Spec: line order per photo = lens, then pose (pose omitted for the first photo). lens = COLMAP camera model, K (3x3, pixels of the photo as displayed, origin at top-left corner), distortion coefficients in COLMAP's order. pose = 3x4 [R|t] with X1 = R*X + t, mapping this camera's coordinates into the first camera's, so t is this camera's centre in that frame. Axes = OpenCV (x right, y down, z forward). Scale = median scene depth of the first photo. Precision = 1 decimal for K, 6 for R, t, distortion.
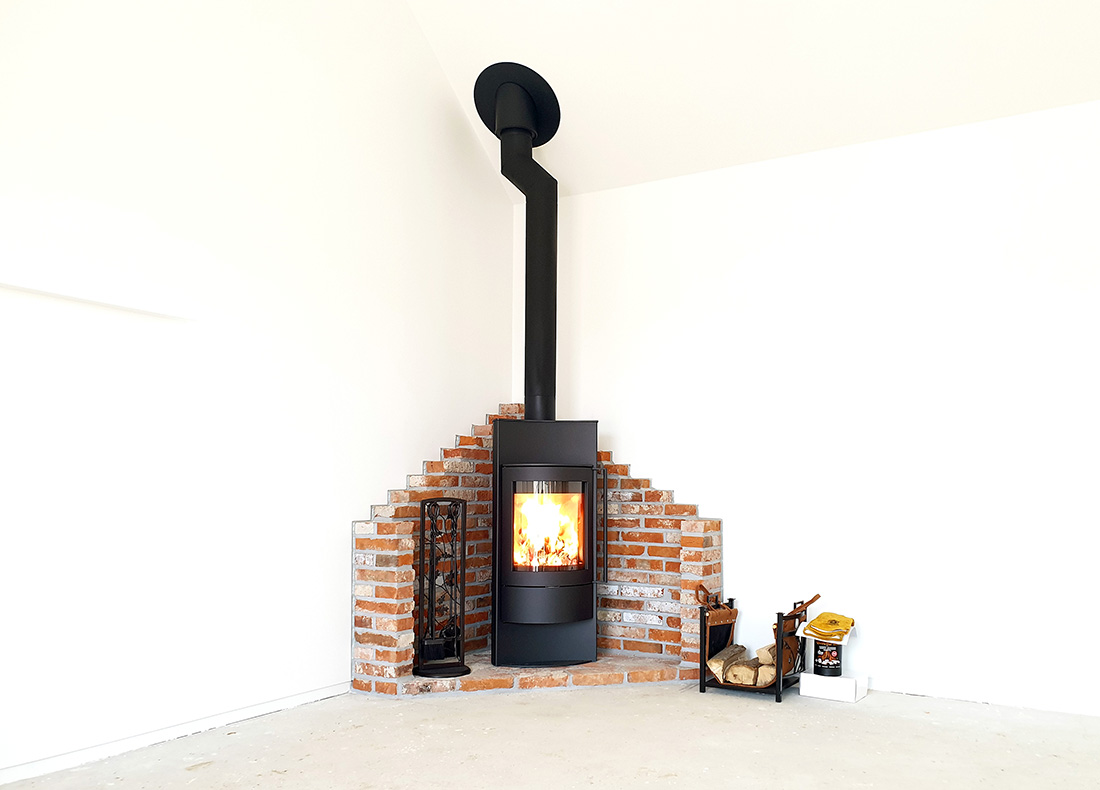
lens RADIAL K [[990.5, 0, 567.4], [0, 990.5, 385.5], [0, 0, 1]] dist [0.047376, -0.047910]
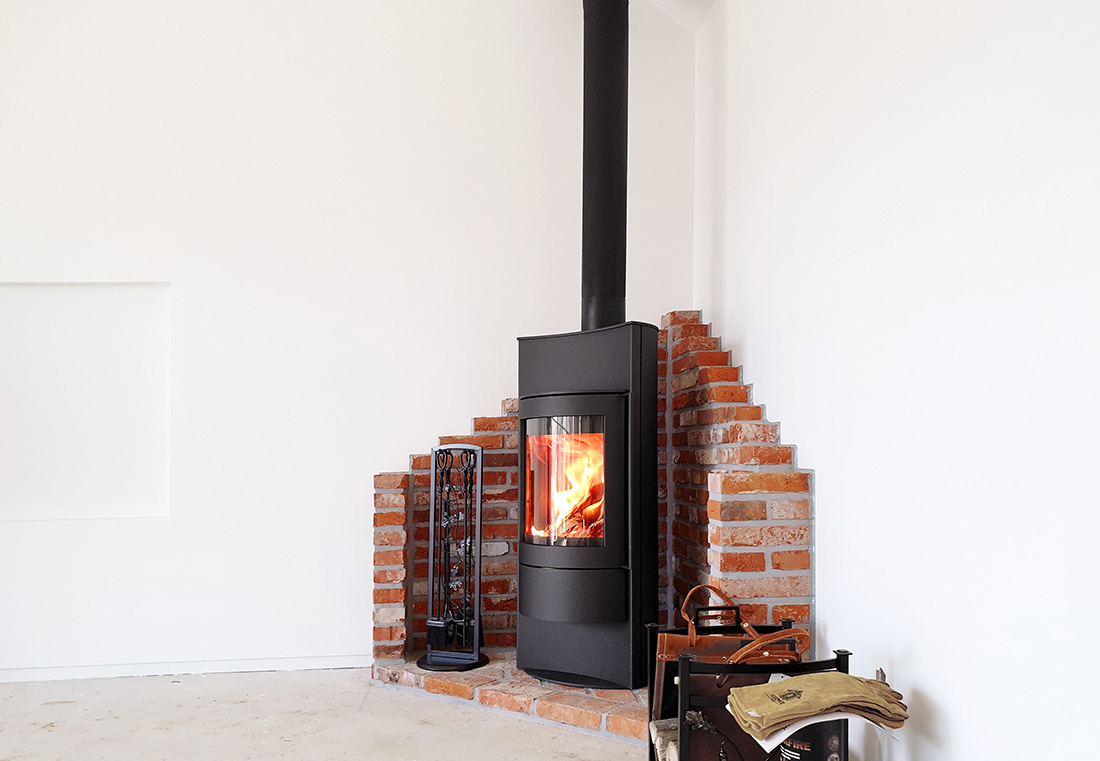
lens RADIAL K [[930.3, 0, 551.6], [0, 930.3, 372.2], [0, 0, 1]] dist [0.057361, -0.036286]
pose [[0.536357, -0.097407, -0.838351, 0.547979], [0.095944, 0.993916, -0.054099, 0.103033], [0.838520, -0.051418, 0.542439, 0.657345]]
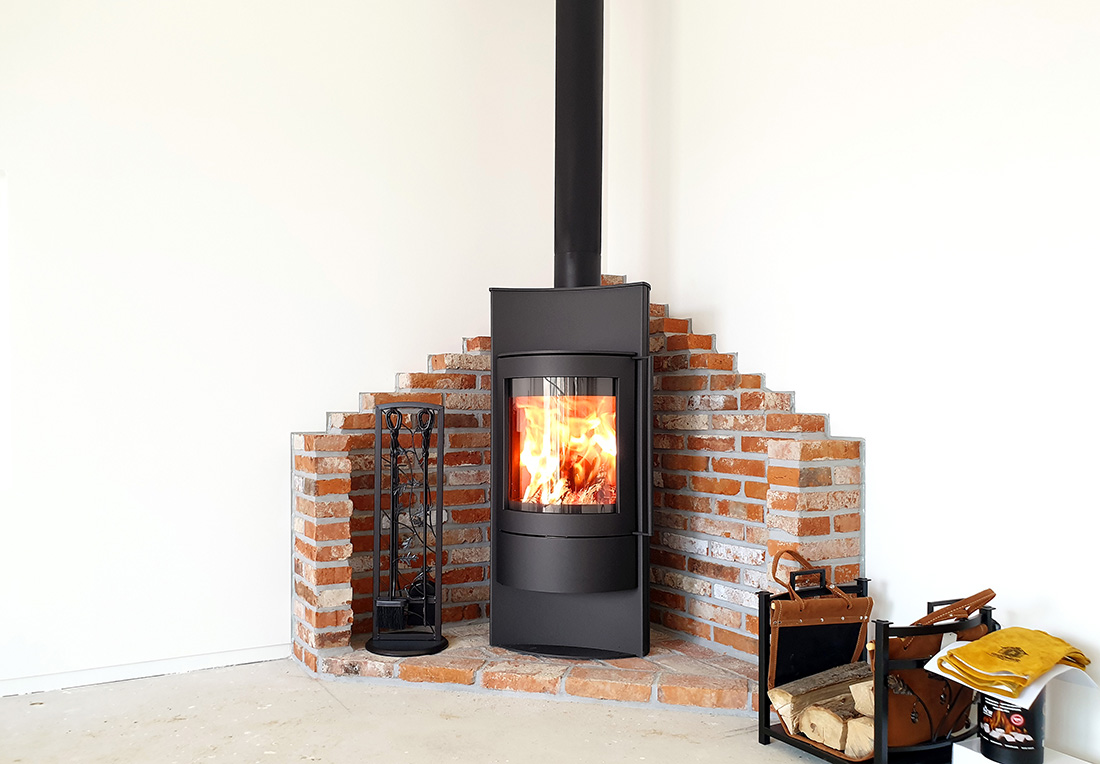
lens RADIAL K [[904.6, 0, 550.4], [0, 904.6, 373.8], [0, 0, 1]] dist [0.027044, 0.008127]
pose [[0.851877, -0.025017, -0.523143, 0.297779], [0.052326, 0.997926, 0.037484, 0.073552], [0.521121, -0.059306, 0.851420, 0.499971]]
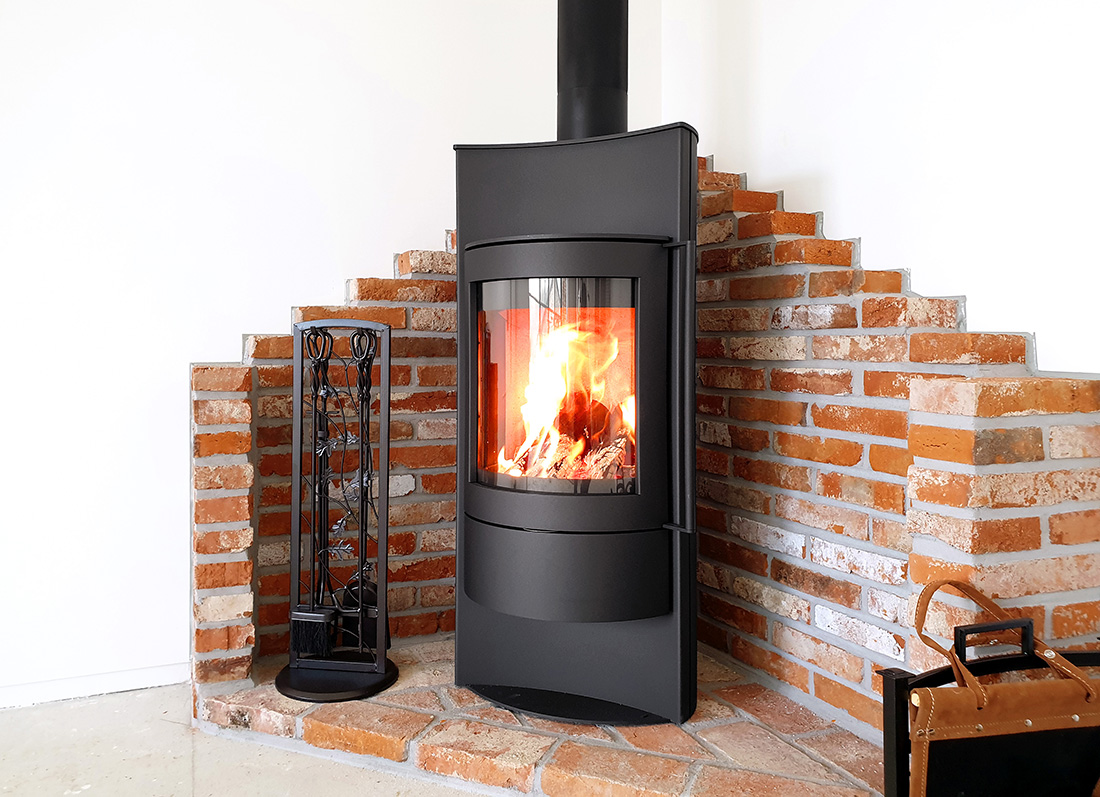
lens RADIAL K [[906.7, 0, 507.9], [0, 906.7, 330.1], [0, 0, 1]] dist [0.049005, -0.045355]
pose [[0.787974, -0.009849, -0.615630, 0.201883], [0.056759, 0.996777, 0.056701, 0.099355], [0.613087, -0.079622, 0.785993, 0.703337]]
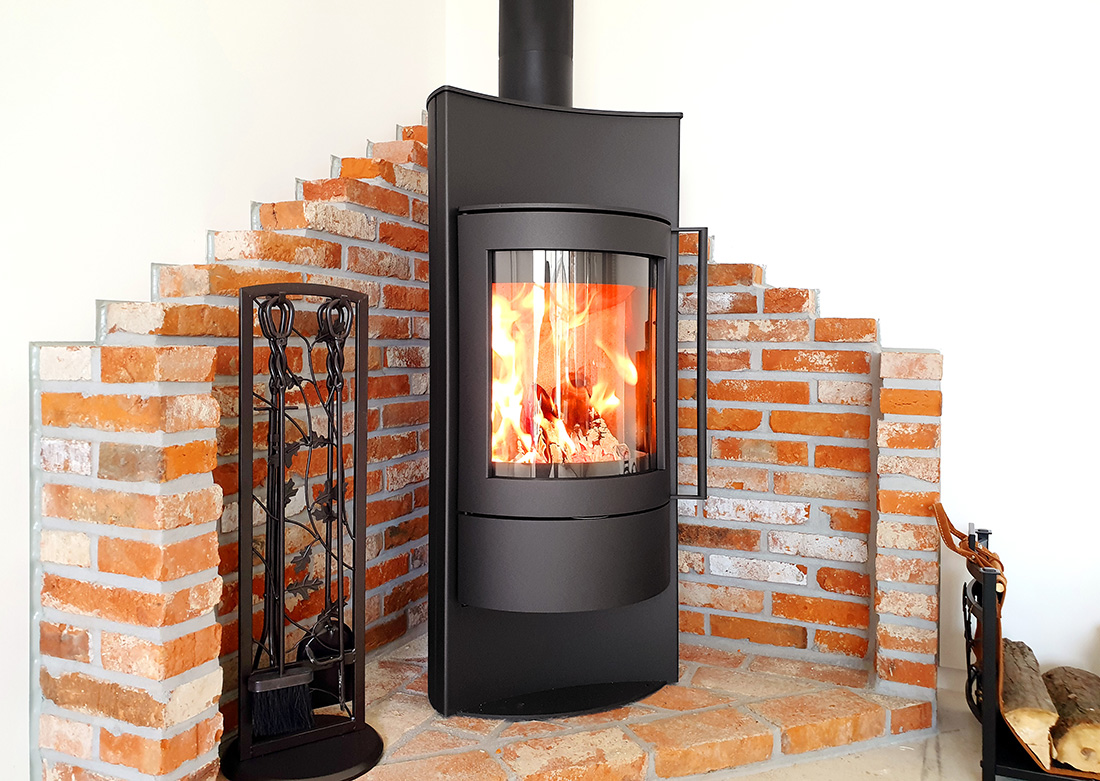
lens RADIAL K [[892.6, 0, 489.1], [0, 892.6, 339.3], [0, 0, 1]] dist [0.039040, -0.042455]
pose [[0.997173, 0.003223, 0.075070, -0.082032], [-0.010000, 0.995885, 0.090075, 0.102601], [-0.074470, -0.090571, 0.993102, 0.662605]]
